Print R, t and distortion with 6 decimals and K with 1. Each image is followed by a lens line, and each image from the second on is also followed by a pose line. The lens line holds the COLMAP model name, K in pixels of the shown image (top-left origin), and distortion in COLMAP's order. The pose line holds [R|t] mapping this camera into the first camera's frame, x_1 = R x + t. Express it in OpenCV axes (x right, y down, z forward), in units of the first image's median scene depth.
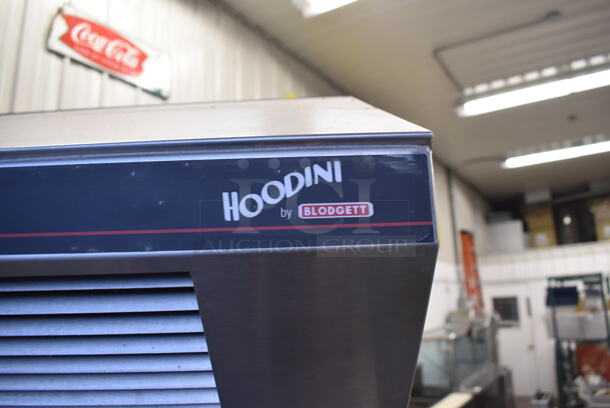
lens RADIAL K [[471.7, 0, 305.0], [0, 471.7, 204.0], [0, 0, 1]] dist [-0.091441, 0.004023]
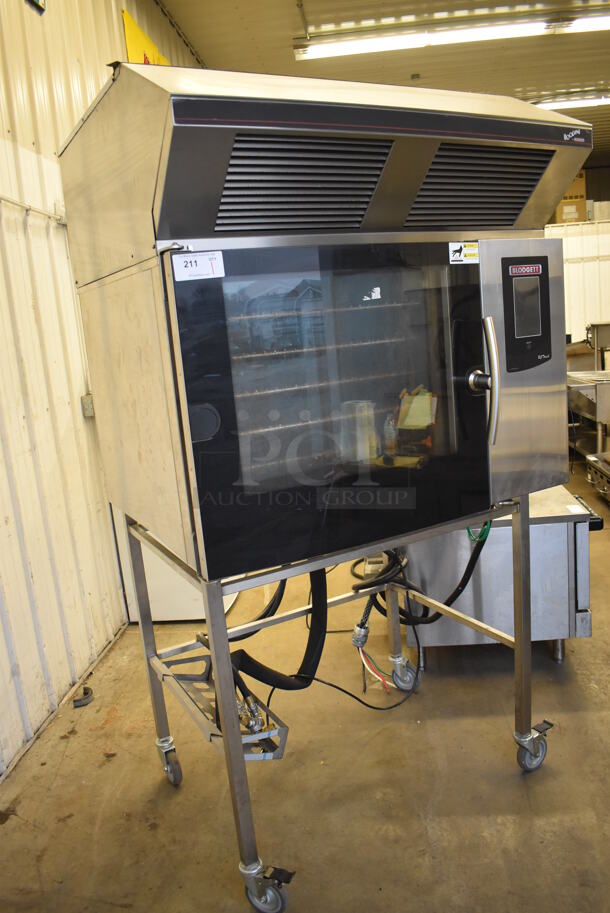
lens RADIAL K [[706.1, 0, 301.4], [0, 706.1, 455.0], [0, 0, 1]] dist [-0.091441, 0.004023]
pose [[0.891419, -0.128252, 0.434653, -0.313512], [-0.037094, 0.935250, 0.352038, 0.035866], [-0.451659, -0.329936, 0.828943, -0.243099]]
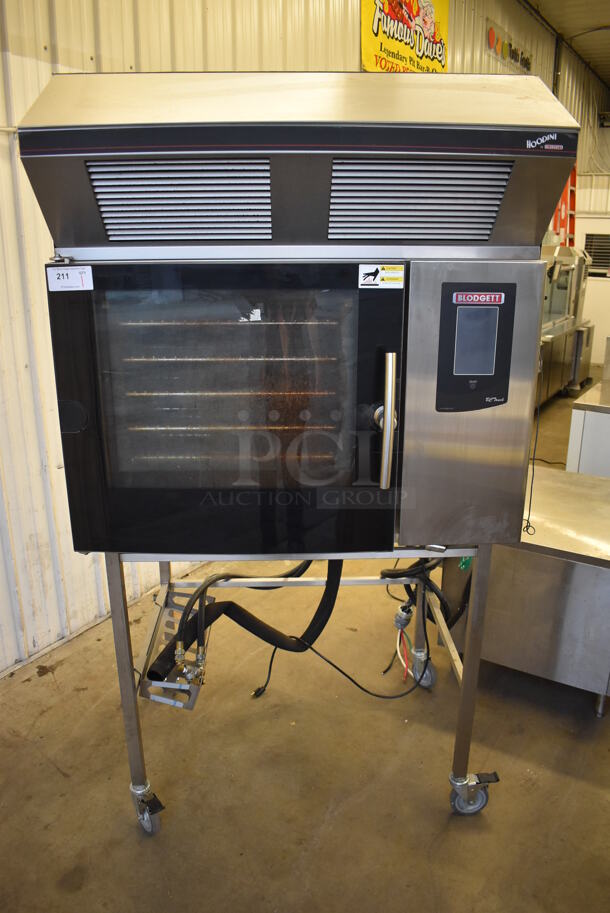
lens RADIAL K [[706.1, 0, 301.4], [0, 706.1, 455.0], [0, 0, 1]] dist [-0.091441, 0.004023]
pose [[0.999311, 0.035372, 0.011226, -0.104132], [-0.036312, 0.869604, 0.492412, -0.025232], [0.007656, -0.492481, 0.870290, -0.271595]]
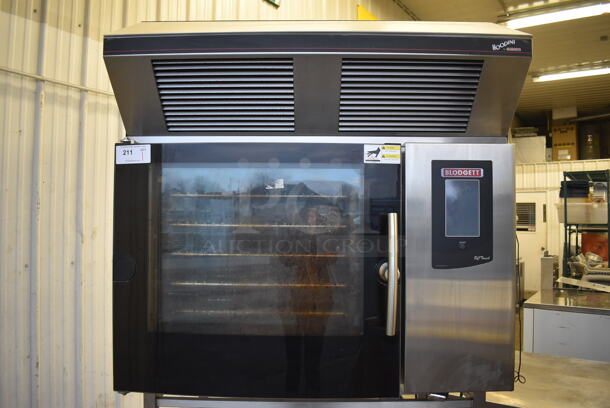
lens RADIAL K [[471.7, 0, 305.0], [0, 471.7, 204.0], [0, 0, 1]] dist [-0.091441, 0.004023]
pose [[0.998463, 0.041467, -0.036758, -0.099354], [-0.034091, 0.982617, 0.182487, 0.042542], [0.043687, -0.180953, 0.982521, -0.218519]]
